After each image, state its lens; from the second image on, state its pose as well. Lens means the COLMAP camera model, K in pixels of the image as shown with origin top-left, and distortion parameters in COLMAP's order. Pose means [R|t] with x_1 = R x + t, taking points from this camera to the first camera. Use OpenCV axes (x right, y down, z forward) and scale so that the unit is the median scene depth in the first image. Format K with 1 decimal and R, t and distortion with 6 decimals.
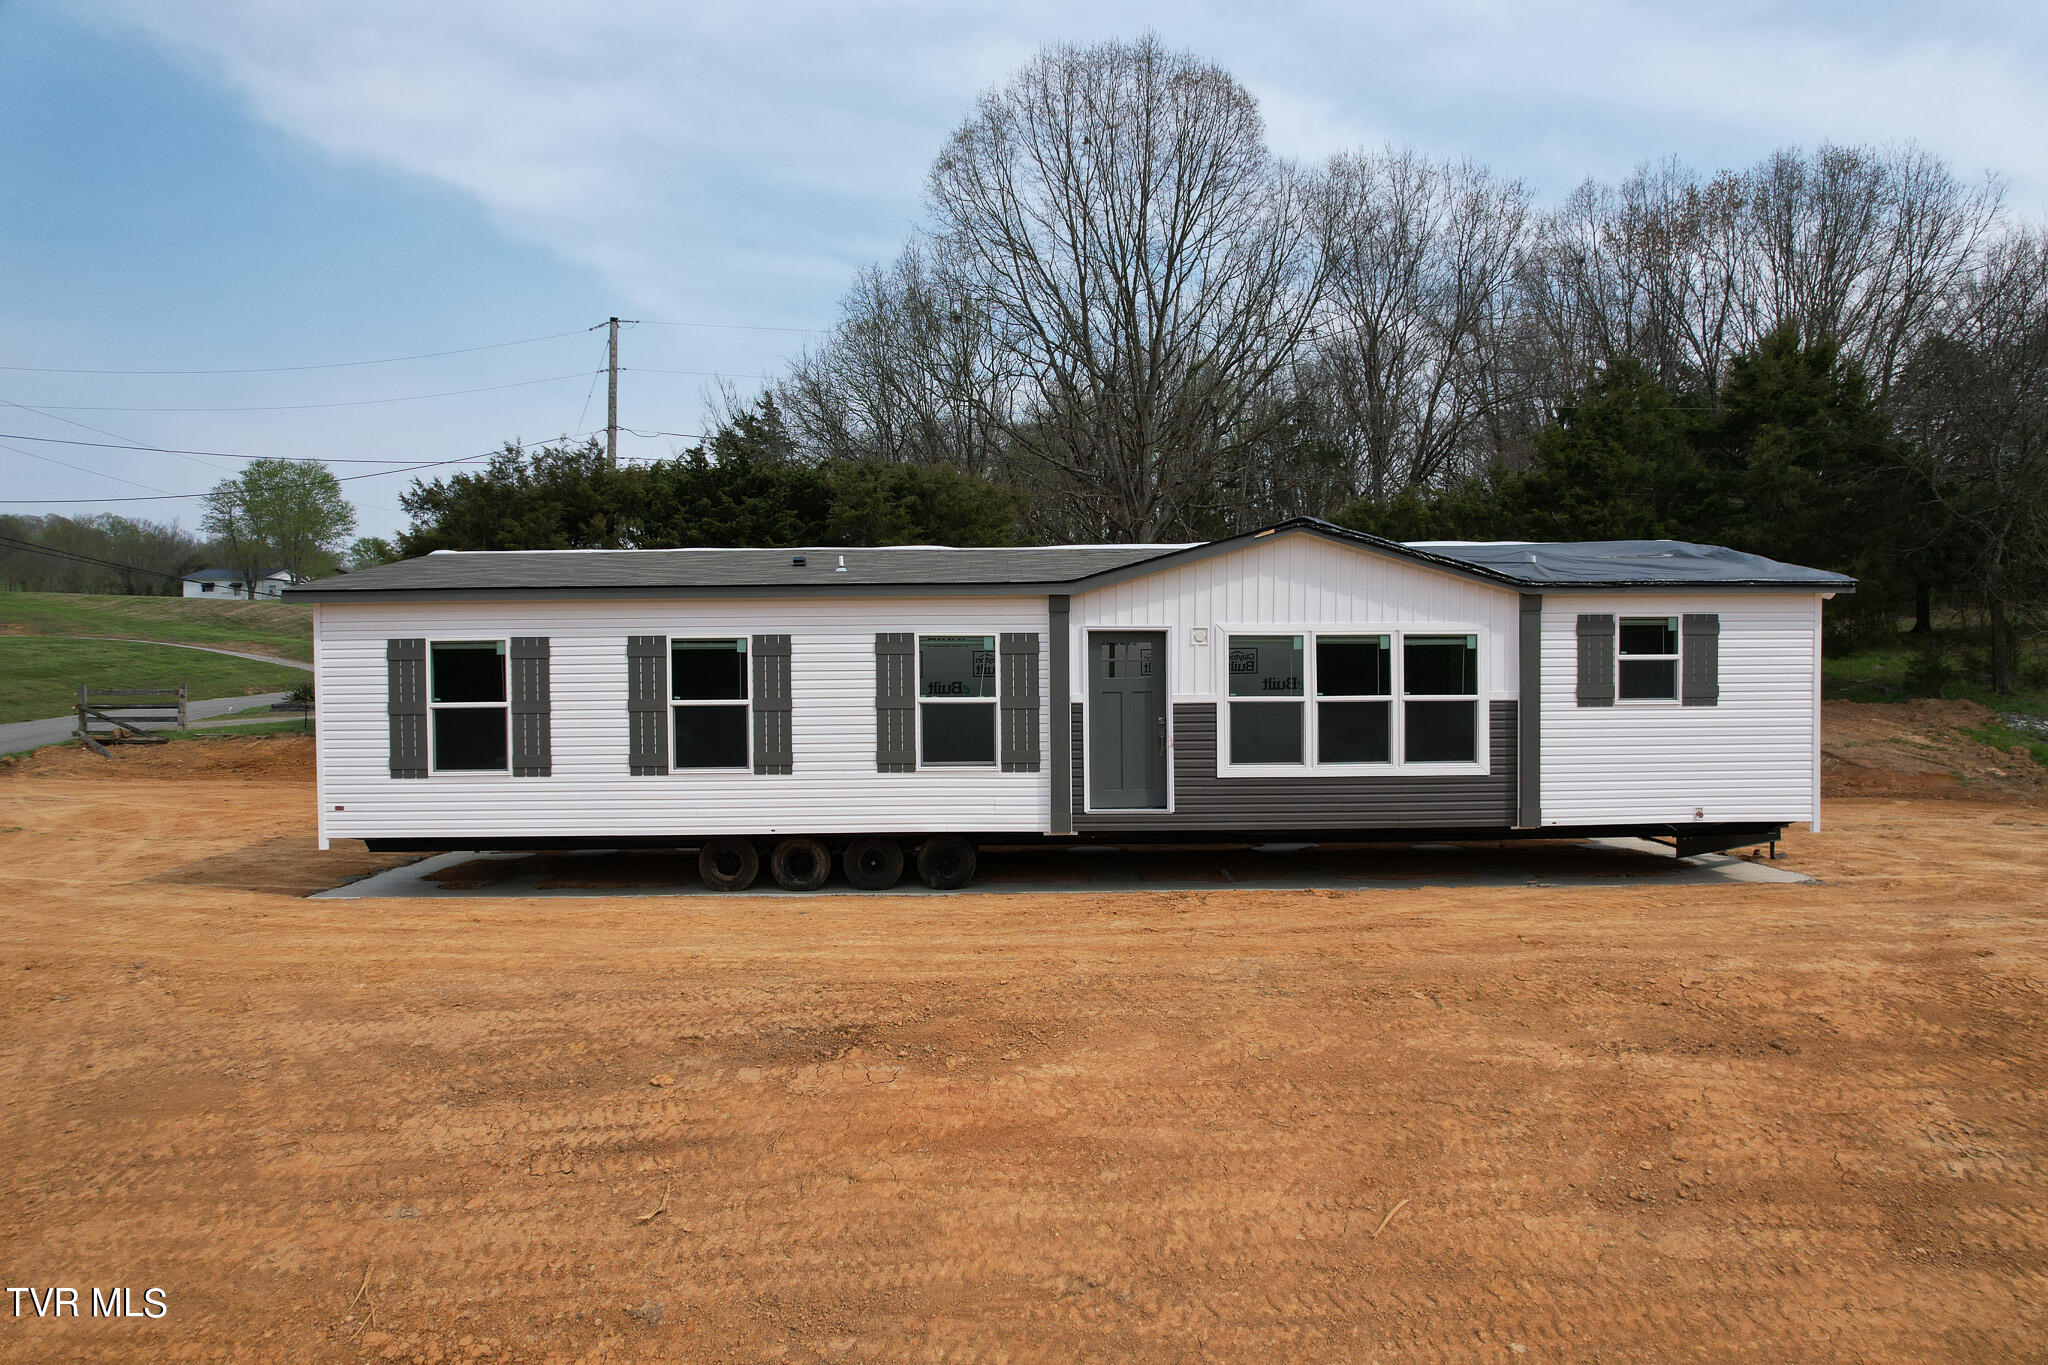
lens RADIAL K [[1334.0, 0, 1019.5], [0, 1334.0, 693.9], [0, 0, 1]] dist [-0.026940, 0.021330]
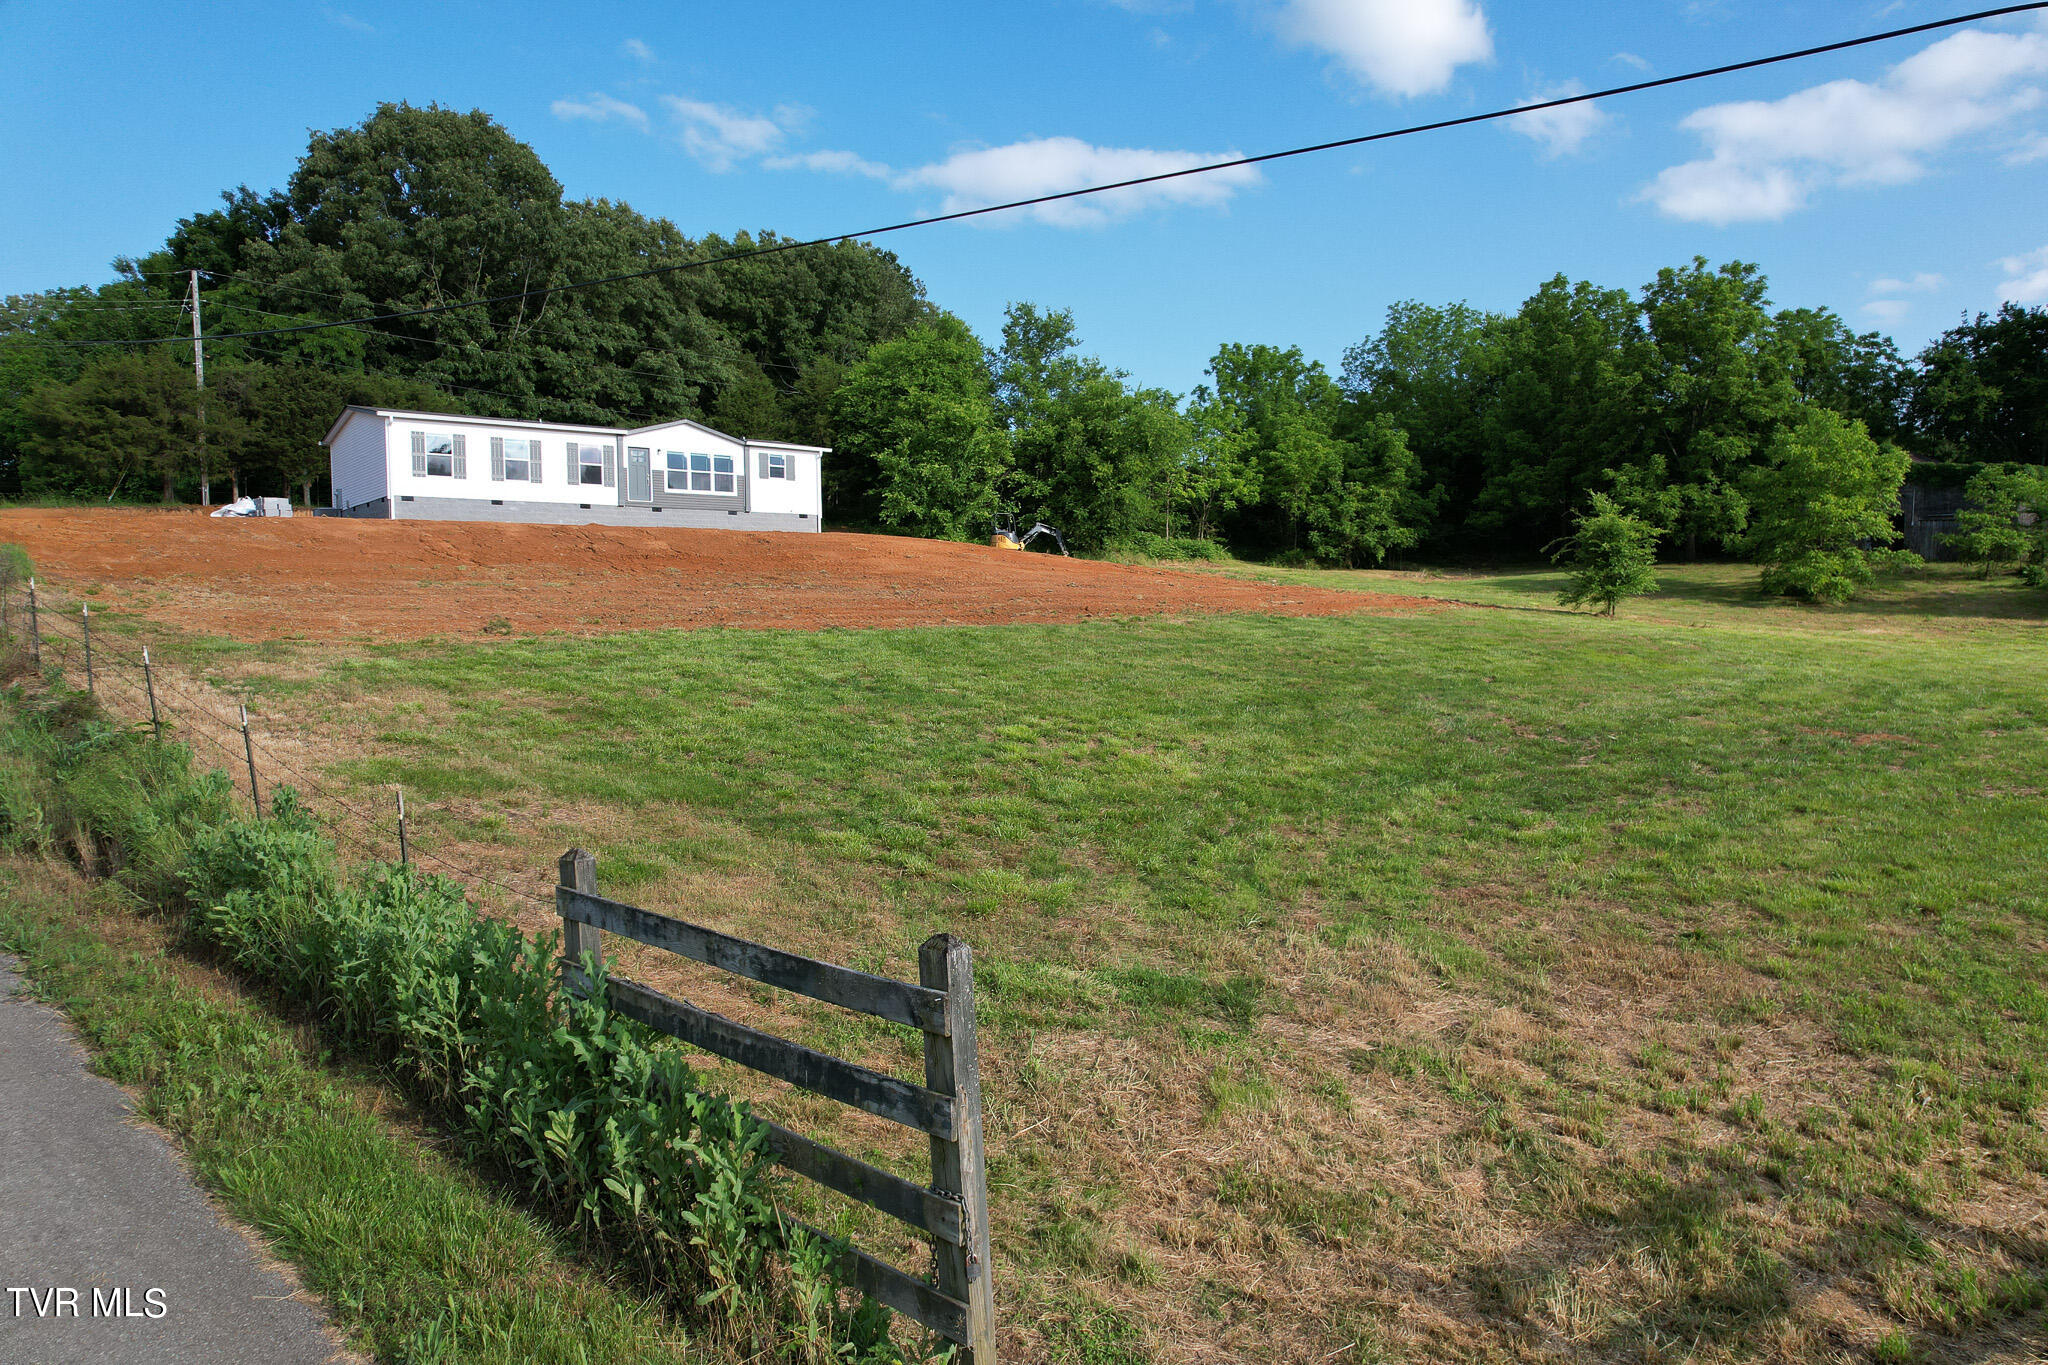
lens RADIAL K [[1334.0, 0, 1019.5], [0, 1334.0, 700.3], [0, 0, 1]] dist [-0.026940, 0.021330]
pose [[0.795247, -0.032187, 0.605430, -1.229760], [-0.032079, 0.994957, 0.095032, 0.242193], [-0.605436, -0.094996, 0.790205, -2.348780]]
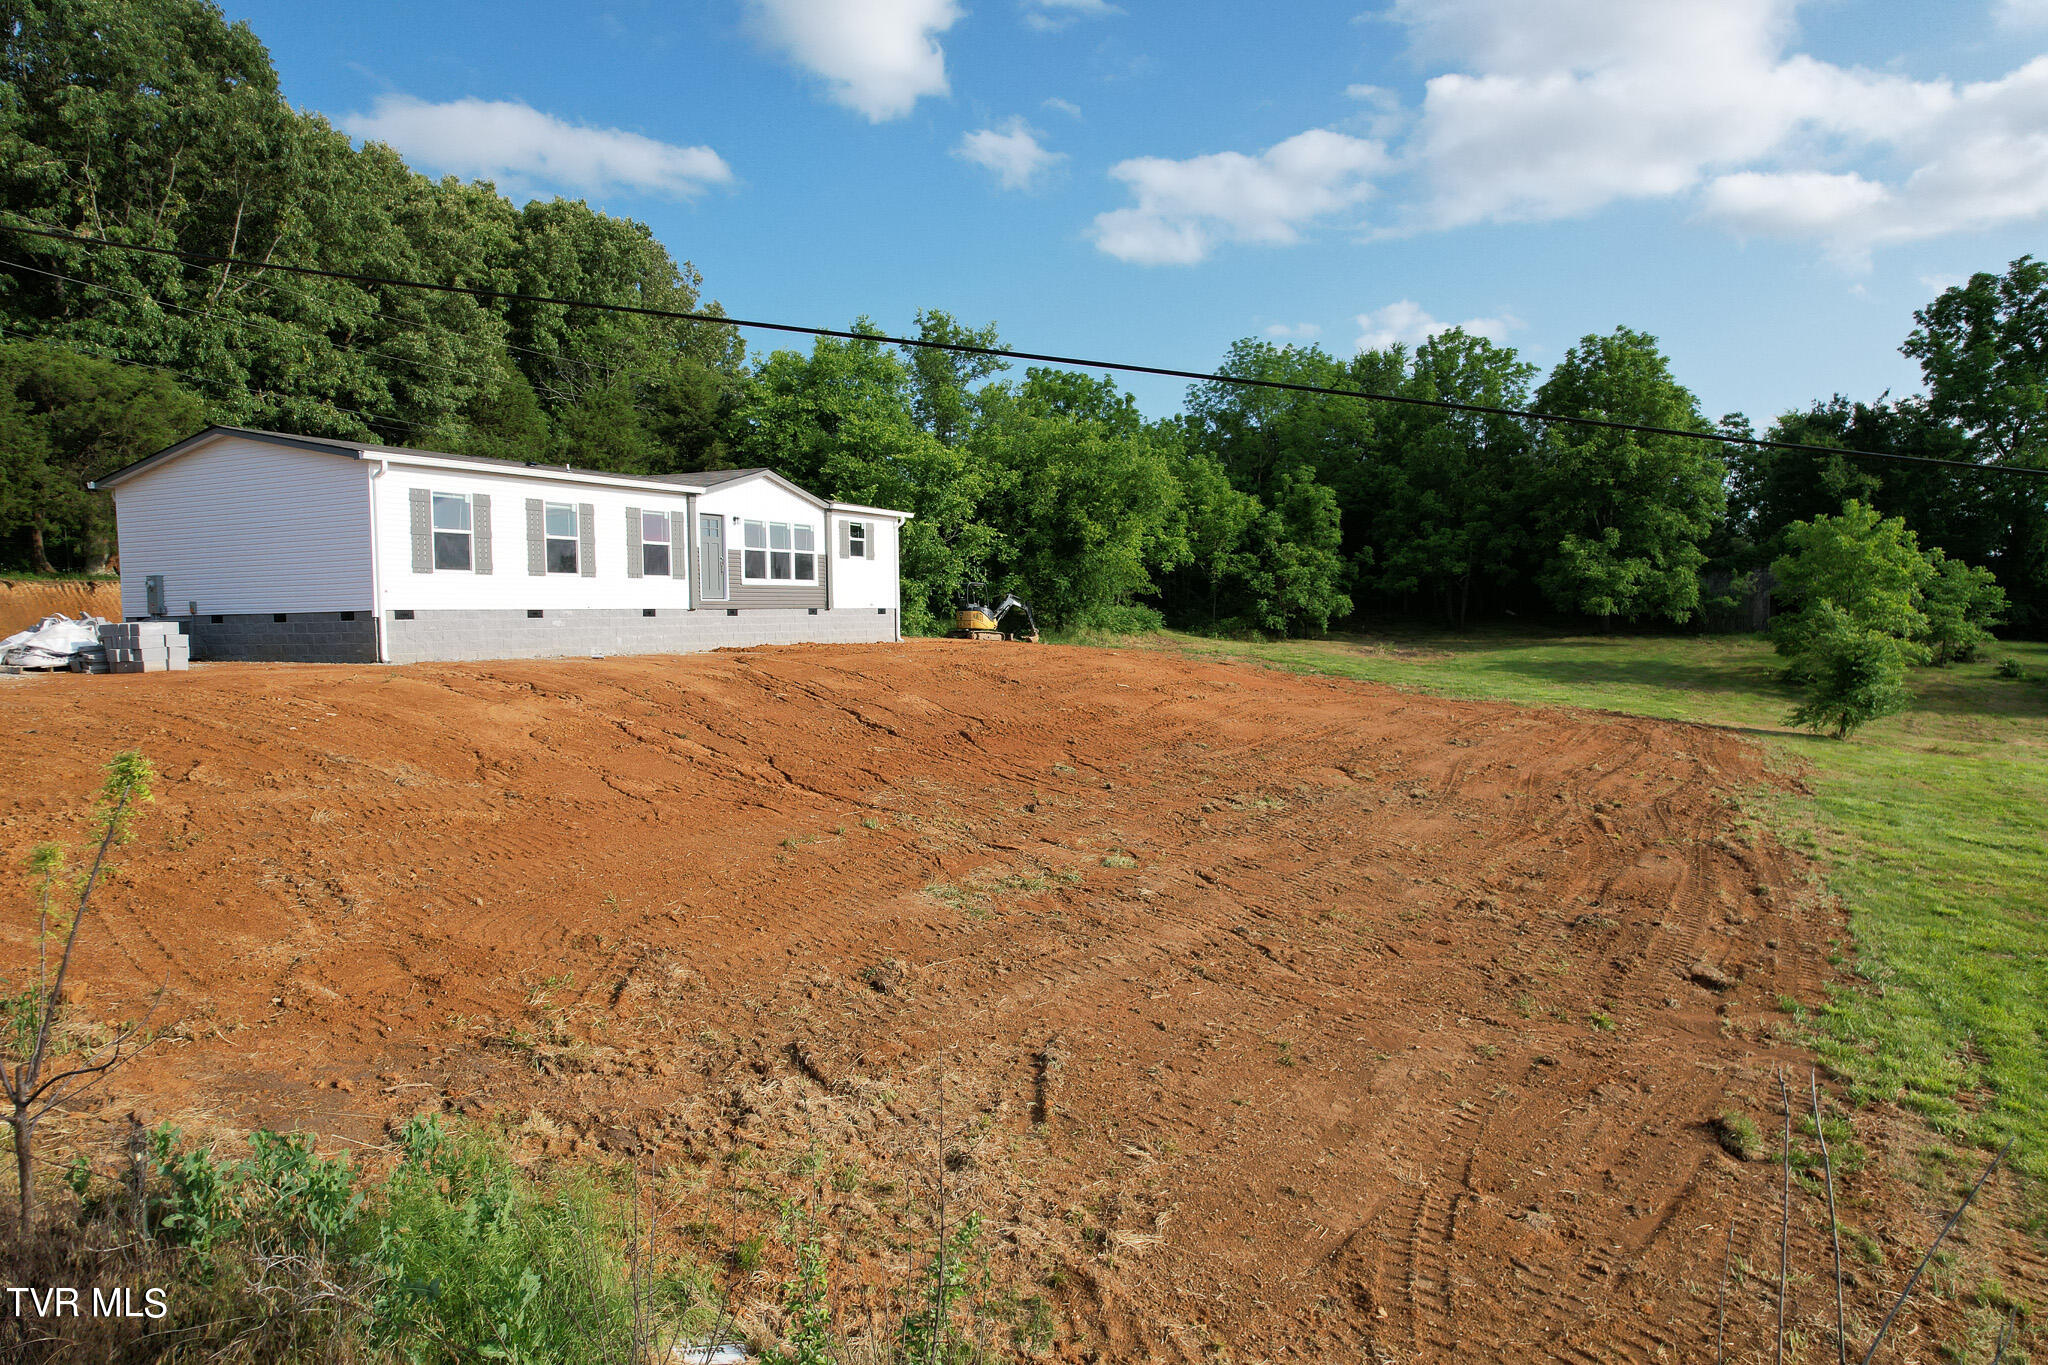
lens RADIAL K [[1334.0, 0, 1038.1], [0, 1334.0, 684.0], [0, 0, 1]] dist [-0.026940, 0.021330]
pose [[0.476429, -0.042246, 0.878198, -1.542626], [-0.038457, 0.996888, 0.068819, 0.056431], [-0.878372, -0.066560, 0.473321, -0.472926]]
